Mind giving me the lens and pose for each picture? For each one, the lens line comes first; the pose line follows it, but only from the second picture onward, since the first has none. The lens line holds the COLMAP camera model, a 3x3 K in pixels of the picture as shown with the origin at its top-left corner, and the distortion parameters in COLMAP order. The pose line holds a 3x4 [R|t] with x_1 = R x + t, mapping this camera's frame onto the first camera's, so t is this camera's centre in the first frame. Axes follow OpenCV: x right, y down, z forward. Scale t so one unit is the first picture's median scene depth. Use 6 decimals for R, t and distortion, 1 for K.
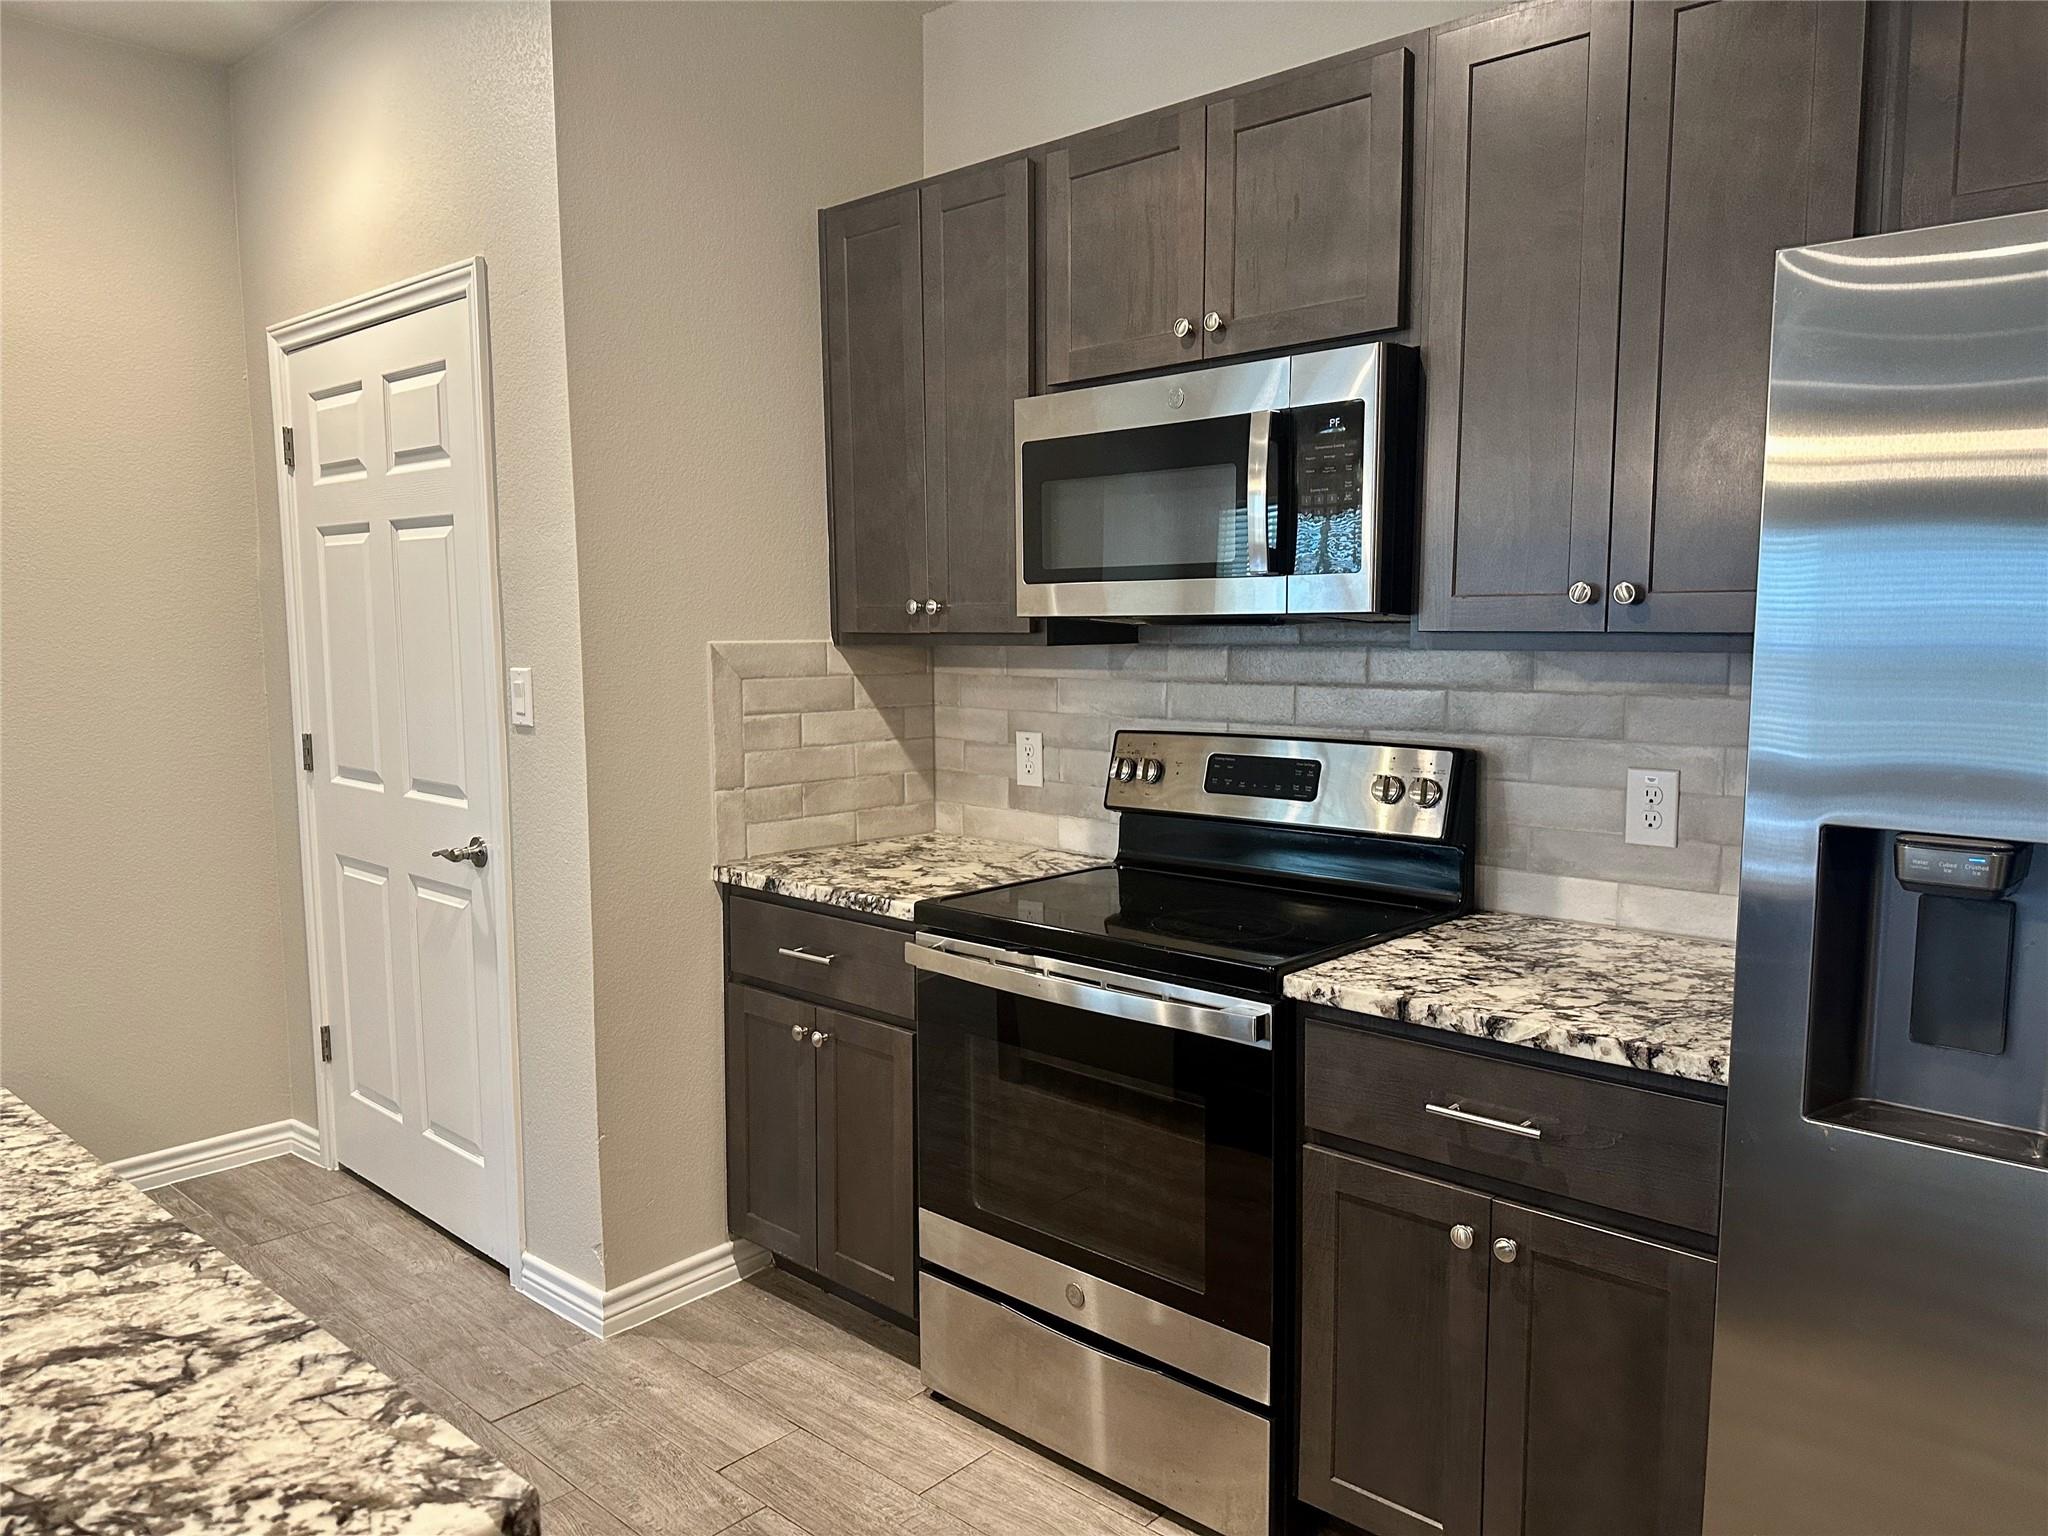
lens RADIAL K [[1431.9, 0, 1021.7], [0, 1431.9, 766.6], [0, 0, 1]] dist [0.022739, -0.002827]
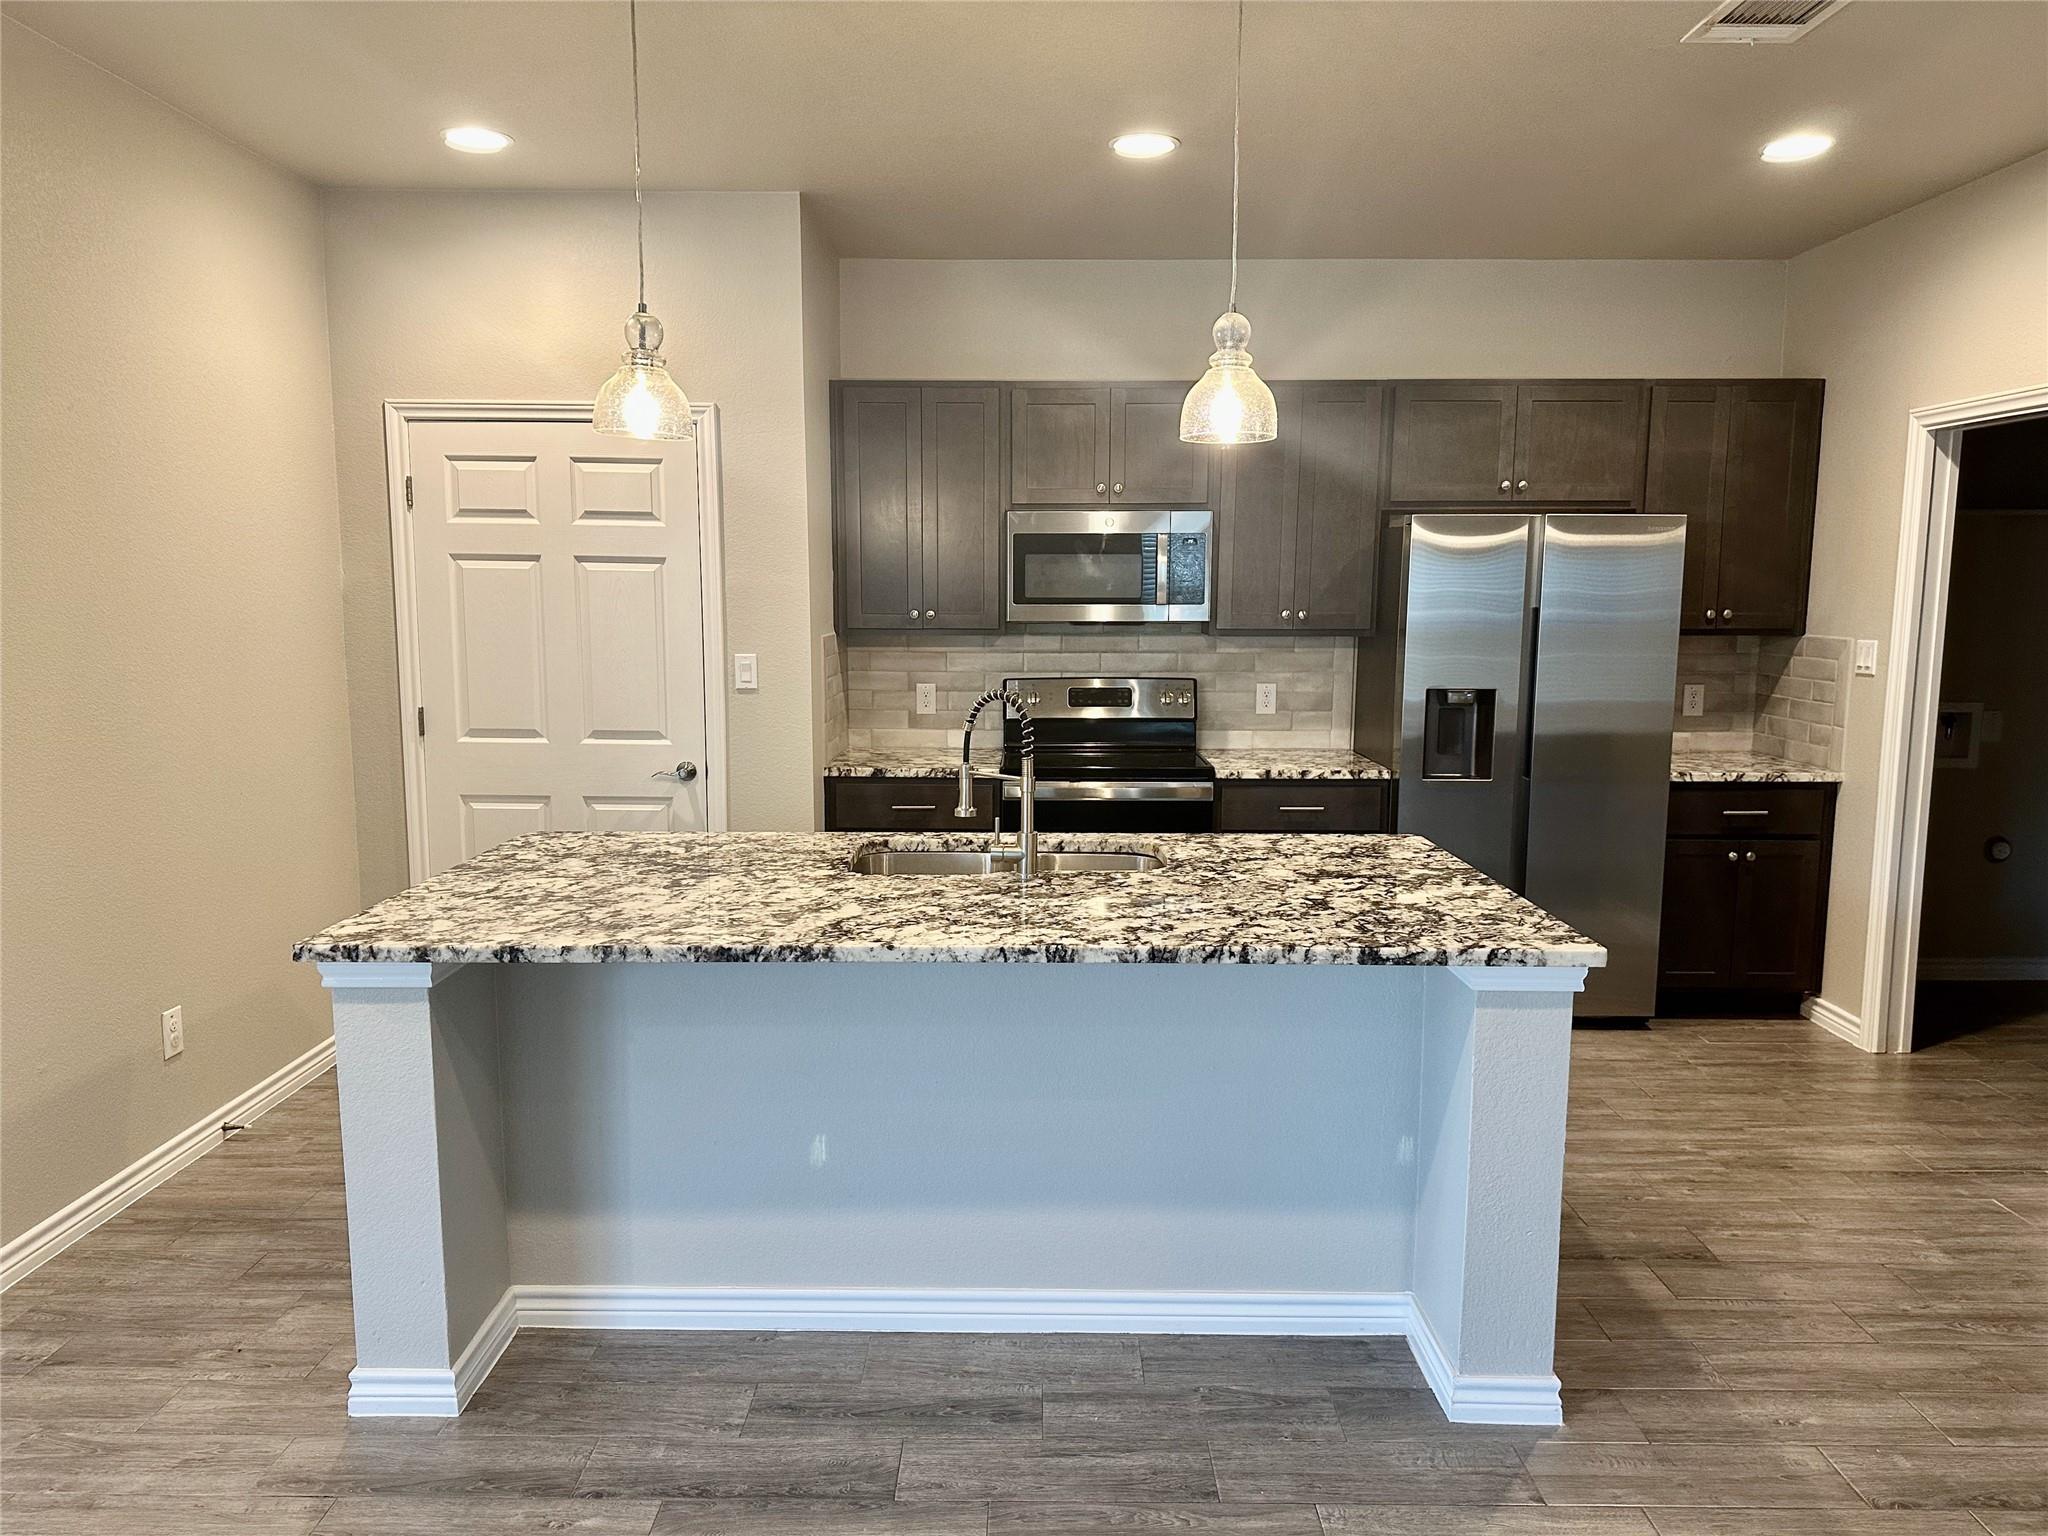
lens RADIAL K [[1431.9, 0, 1025.3], [0, 1431.9, 774.3], [0, 0, 1]] dist [0.022739, -0.002827]
pose [[0.742458, -0.081210, 0.664952, -1.313801], [0.060871, 0.996697, 0.053760, 0.000538], [-0.667122, 0.000562, 0.744949, -0.479987]]
